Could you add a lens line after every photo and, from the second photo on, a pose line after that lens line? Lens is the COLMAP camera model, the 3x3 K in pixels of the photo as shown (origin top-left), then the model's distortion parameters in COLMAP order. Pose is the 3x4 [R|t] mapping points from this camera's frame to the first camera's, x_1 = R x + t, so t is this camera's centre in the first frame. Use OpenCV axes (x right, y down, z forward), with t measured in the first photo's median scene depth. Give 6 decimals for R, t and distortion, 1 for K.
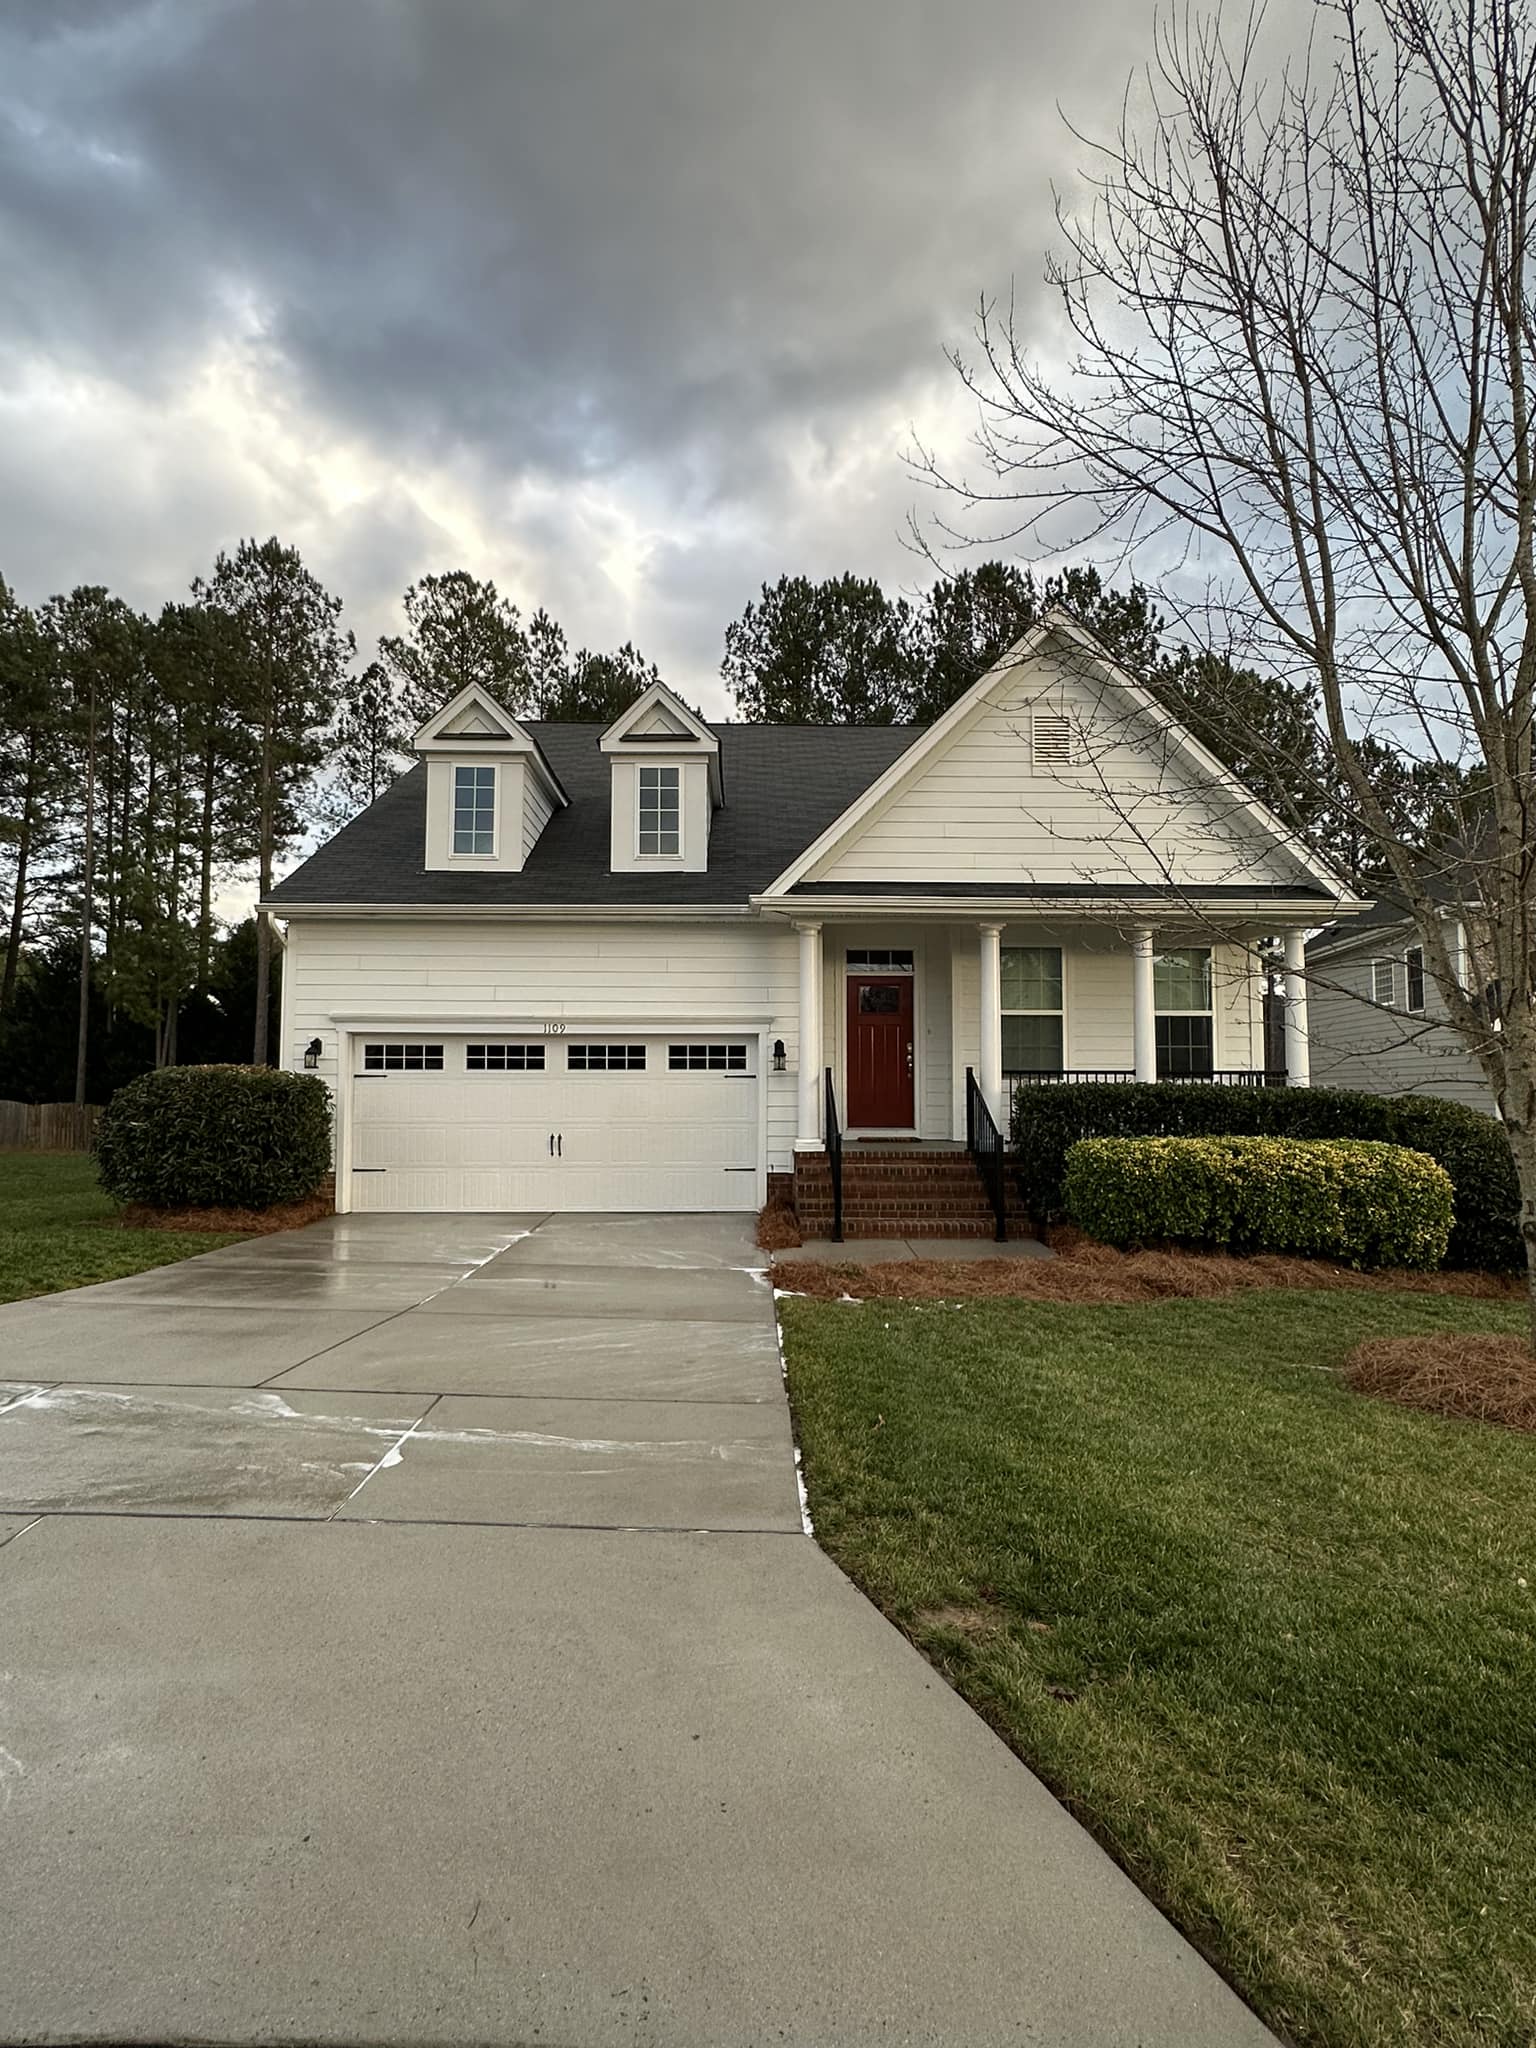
lens RADIAL K [[1409.3, 0, 768.0], [0, 1409.3, 1024.0], [0, 0, 1]] dist [0.081651, -0.000254]
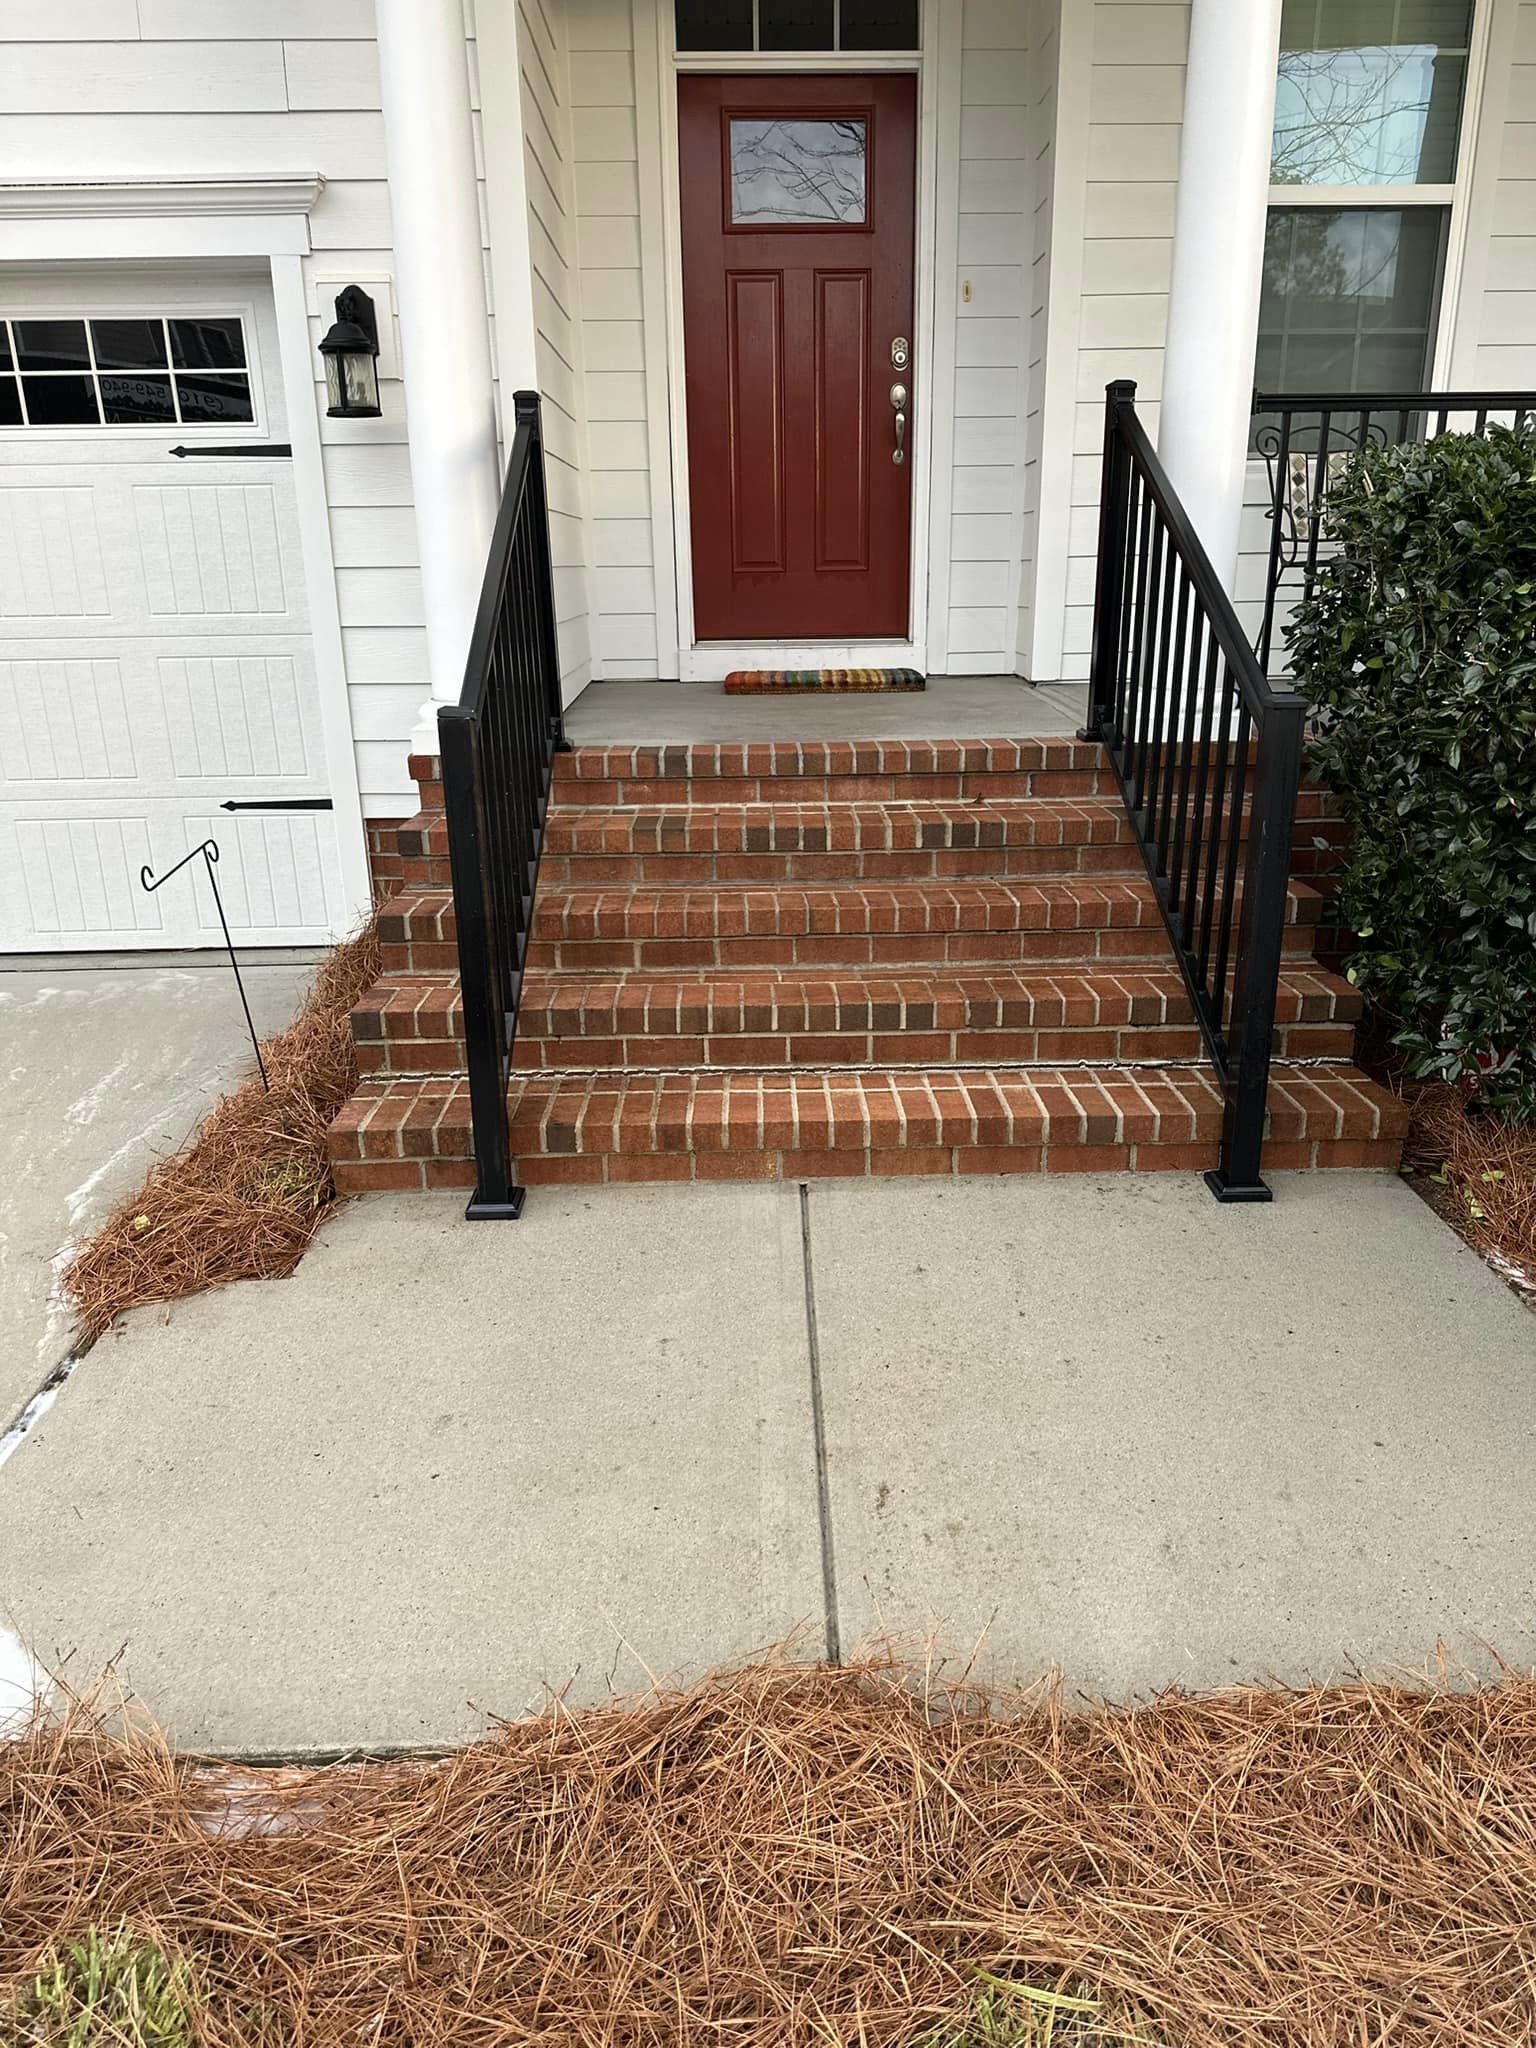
lens RADIAL K [[1409.3, 0, 768.0], [0, 1409.3, 1024.0], [0, 0, 1]] dist [0.081651, -0.000254]
pose [[0.999098, -0.008328, -0.041635, 0.095342], [0.022574, 0.934692, 0.354741, 0.046408], [0.035961, -0.355361, 0.934037, 0.755045]]
